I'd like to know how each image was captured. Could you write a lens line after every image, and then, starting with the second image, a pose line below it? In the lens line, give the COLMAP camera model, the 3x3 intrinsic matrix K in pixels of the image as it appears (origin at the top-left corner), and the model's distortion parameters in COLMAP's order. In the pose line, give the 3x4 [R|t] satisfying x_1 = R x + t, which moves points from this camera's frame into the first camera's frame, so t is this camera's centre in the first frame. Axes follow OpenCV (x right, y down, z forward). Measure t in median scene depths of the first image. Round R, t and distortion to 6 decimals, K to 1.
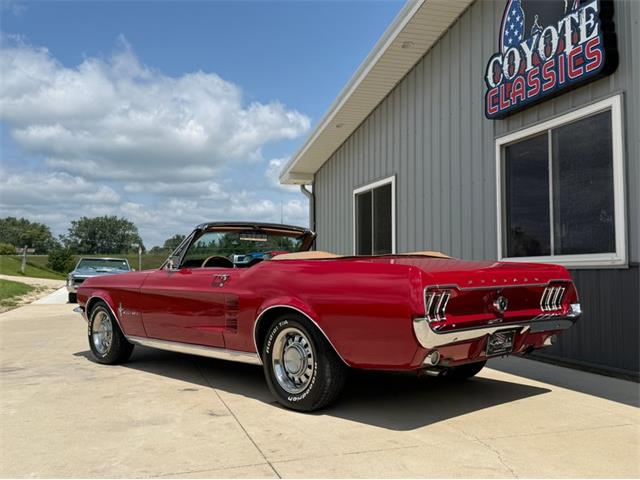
lens RADIAL K [[620.7, 0, 327.9], [0, 620.7, 236.5], [0, 0, 1]] dist [0.027301, 0.000000]
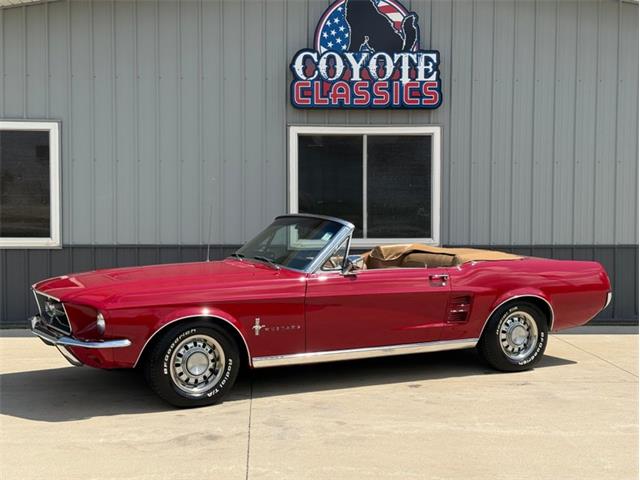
lens RADIAL K [[900.0, 0, 319.1], [0, 900.0, 241.8], [0, 0, 1]] dist [0.133489, 0.000000]
pose [[0.265937, -0.039007, 0.963201, -1.370806], [-0.061796, 0.996436, 0.057415, -0.058982], [-0.962008, -0.074791, 0.262579, 0.609219]]
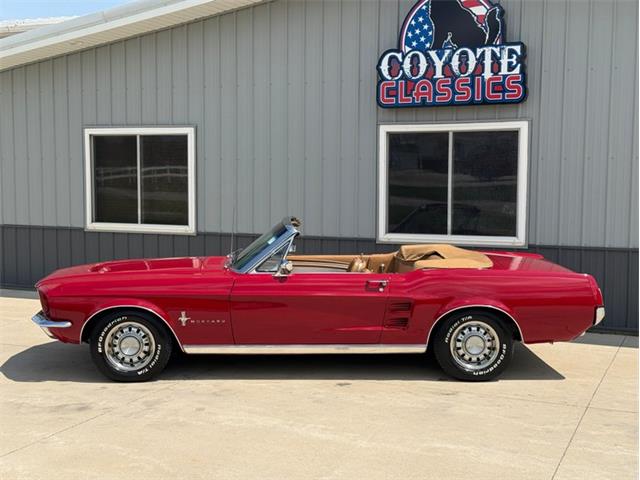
lens RADIAL K [[900.0, 0, 316.5], [0, 900.0, 249.9], [0, 0, 1]] dist [0.133489, 0.000000]
pose [[0.677525, -0.060357, 0.733019, -1.128649], [-0.049969, 0.990547, 0.127749, -0.155098], [-0.733800, -0.123181, 0.668105, -0.014464]]
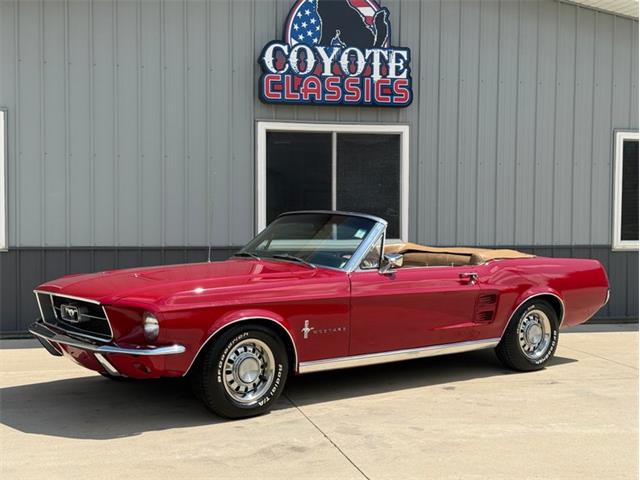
lens RADIAL K [[888.4, 0, 313.9], [0, 888.4, 259.1], [0, 0, 1]] dist [0.115937, 0.000000]
pose [[0.091714, -0.048089, 0.994623, -1.331735], [-0.066857, 0.996282, 0.054335, -0.021840], [-0.993538, -0.071481, 0.088158, 0.874065]]
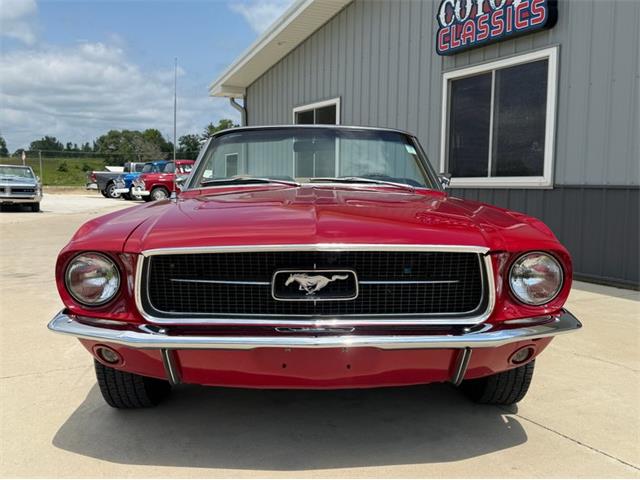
lens RADIAL K [[636.3, 0, 317.7], [0, 636.3, 244.0], [0, 0, 1]] dist [0.031605, 0.000000]
pose [[0.986620, -0.009917, 0.162737, -0.174749], [-0.015954, 0.987486, 0.156896, -0.030452], [-0.162257, -0.157393, 0.974115, -0.178592]]
